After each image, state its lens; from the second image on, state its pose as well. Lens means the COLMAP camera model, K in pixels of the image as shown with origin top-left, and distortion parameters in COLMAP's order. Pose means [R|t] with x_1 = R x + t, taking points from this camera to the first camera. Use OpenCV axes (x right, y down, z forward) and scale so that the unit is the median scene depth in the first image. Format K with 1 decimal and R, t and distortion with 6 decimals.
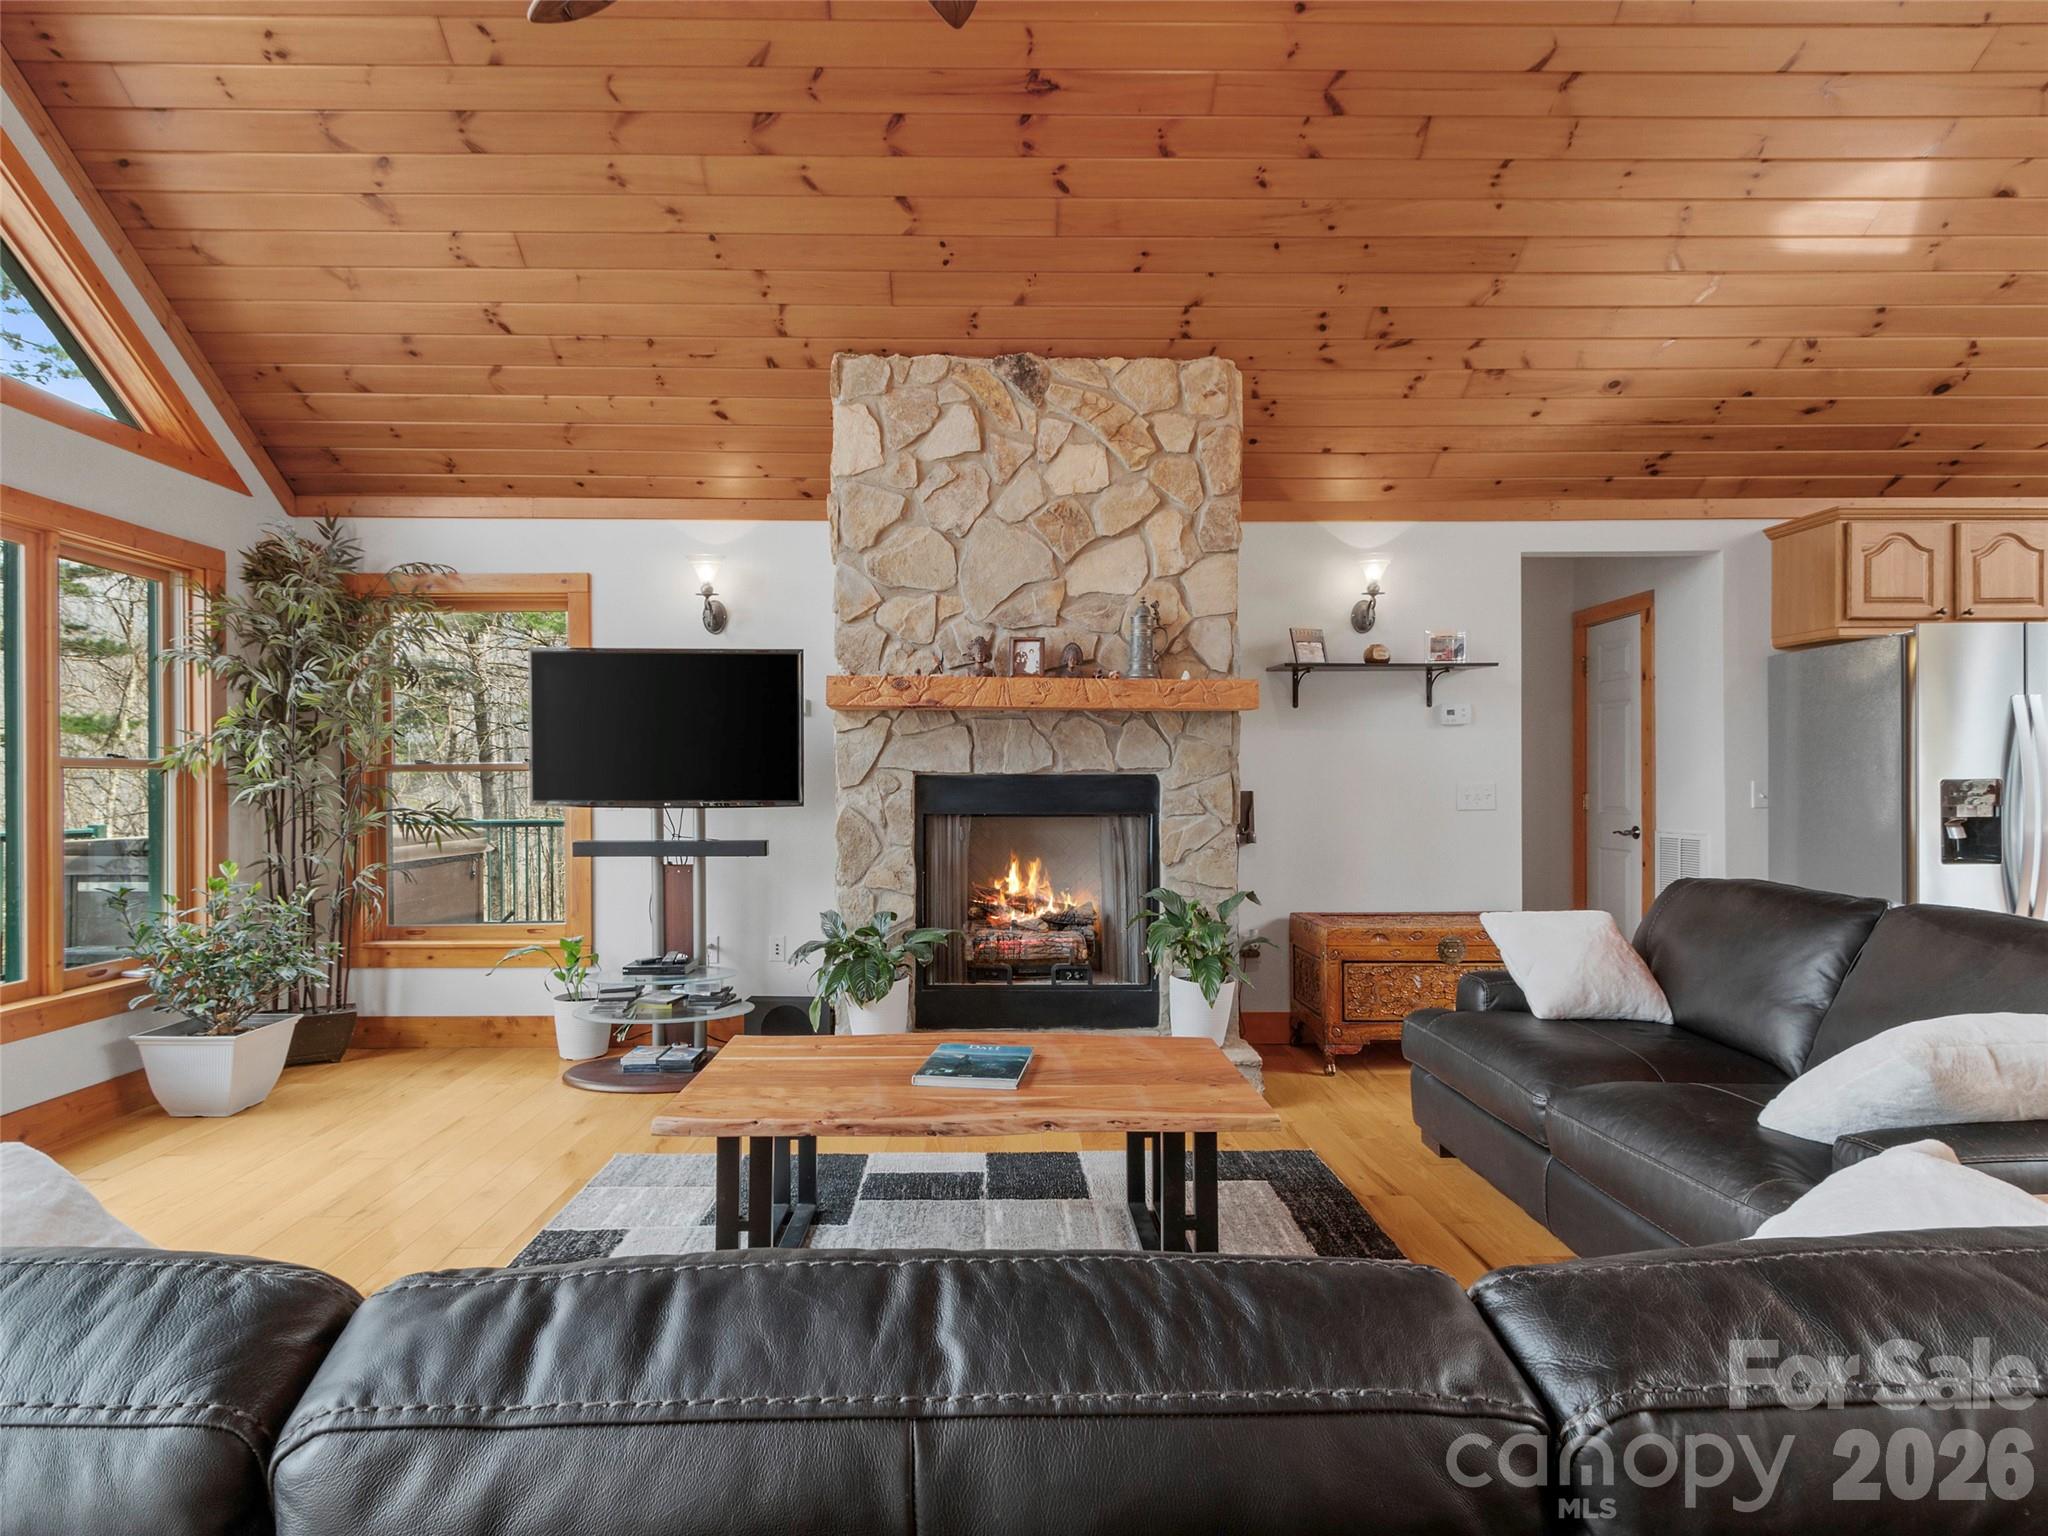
lens RADIAL K [[1072.3, 0, 1002.1], [0, 1072.3, 782.8], [0, 0, 1]] dist [0.006335, -0.000774]
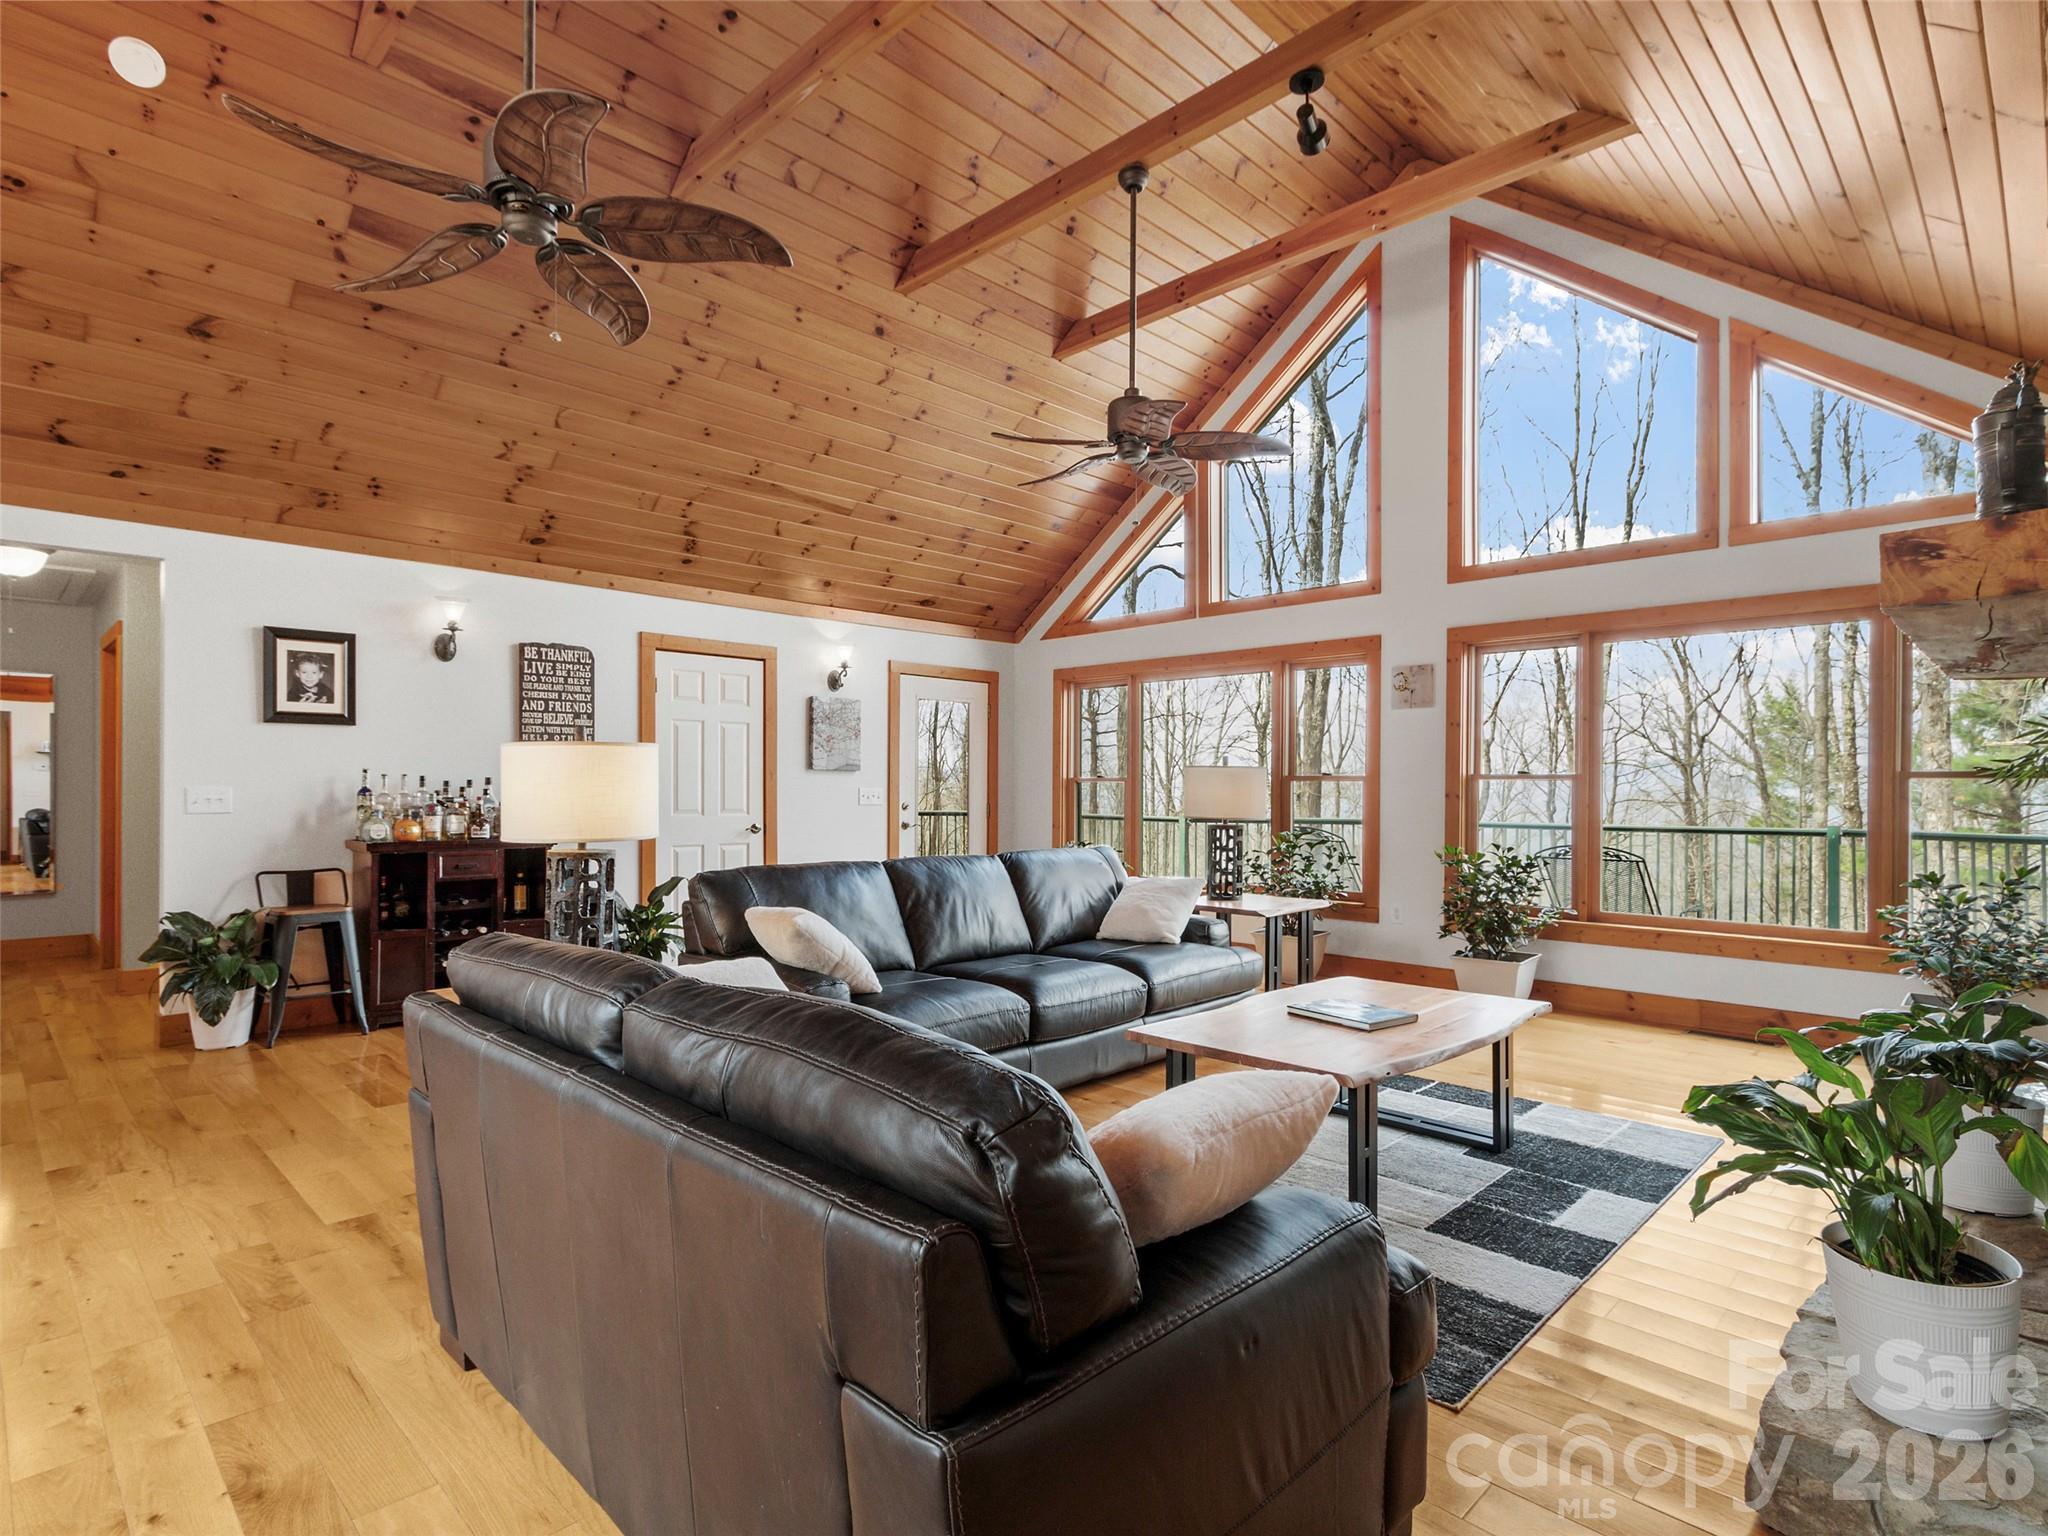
lens RADIAL K [[1048.7, 0, 1011.8], [0, 1048.7, 787.1], [0, 0, 1]] dist [0.001105, -0.000680]
pose [[-0.720240, -0.001538, -0.693723, 0.705975], [-0.001680, 0.999998, -0.000472, -0.003676], [0.693723, 0.000825, -0.720242, 1.008686]]
